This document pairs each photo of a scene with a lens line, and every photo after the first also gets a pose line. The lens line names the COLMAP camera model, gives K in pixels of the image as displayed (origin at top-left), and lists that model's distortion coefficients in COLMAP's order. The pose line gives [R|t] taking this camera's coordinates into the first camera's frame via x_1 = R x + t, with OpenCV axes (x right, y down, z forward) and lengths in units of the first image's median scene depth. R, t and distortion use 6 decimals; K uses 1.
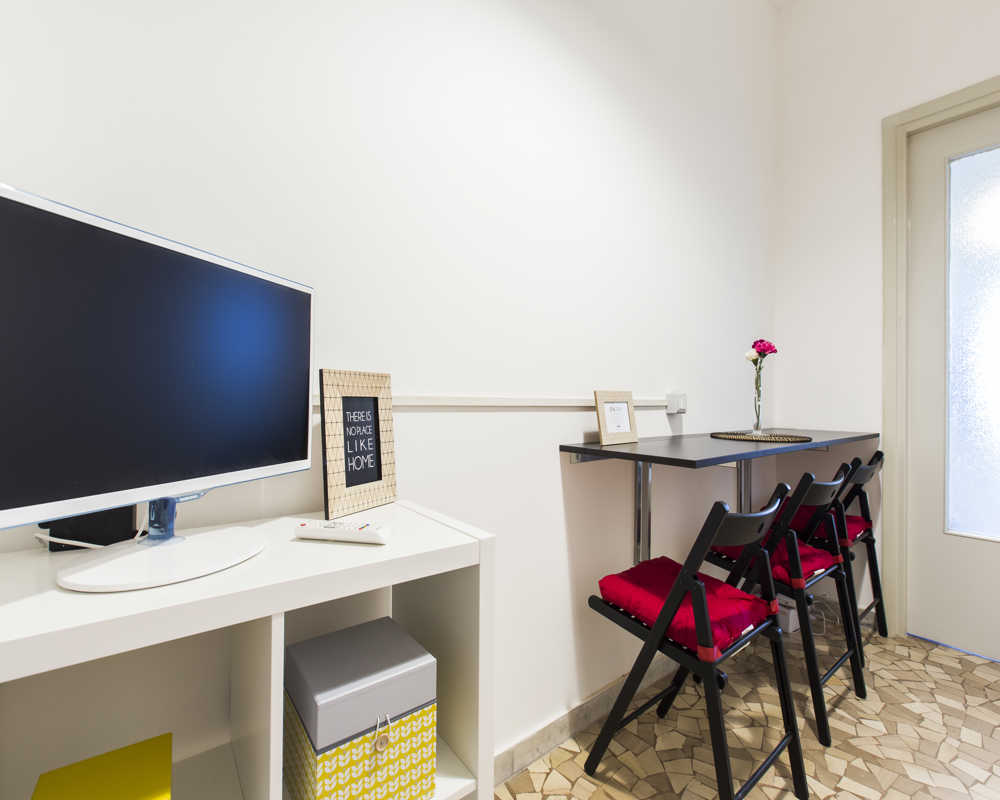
lens RADIAL K [[464.0, 0, 501.6], [0, 464.0, 398.1], [0, 0, 1]] dist [-0.001303, -0.000753]
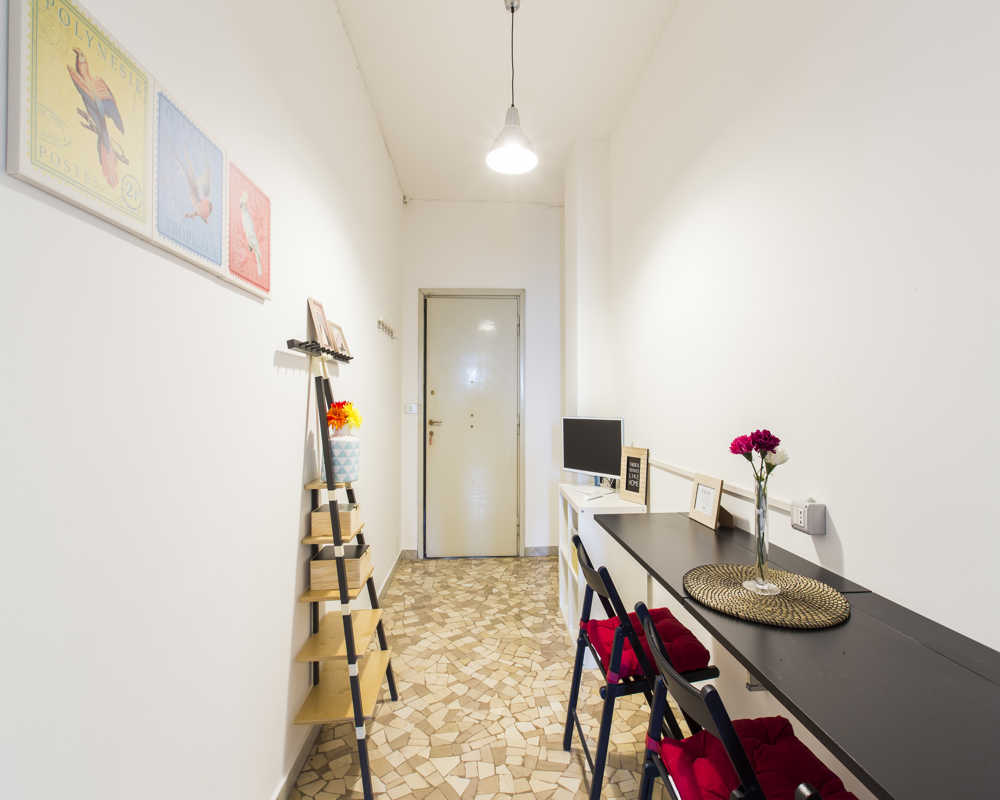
lens RADIAL K [[541.5, 0, 500.0], [0, 541.5, 400.0], [0, 0, 1]] dist [0.000394, -0.000041]
pose [[-0.596193, -0.001459, -0.802840, 1.575781], [0.005525, 0.999967, -0.005920, -0.190046], [0.802822, -0.007965, -0.596165, 1.373758]]
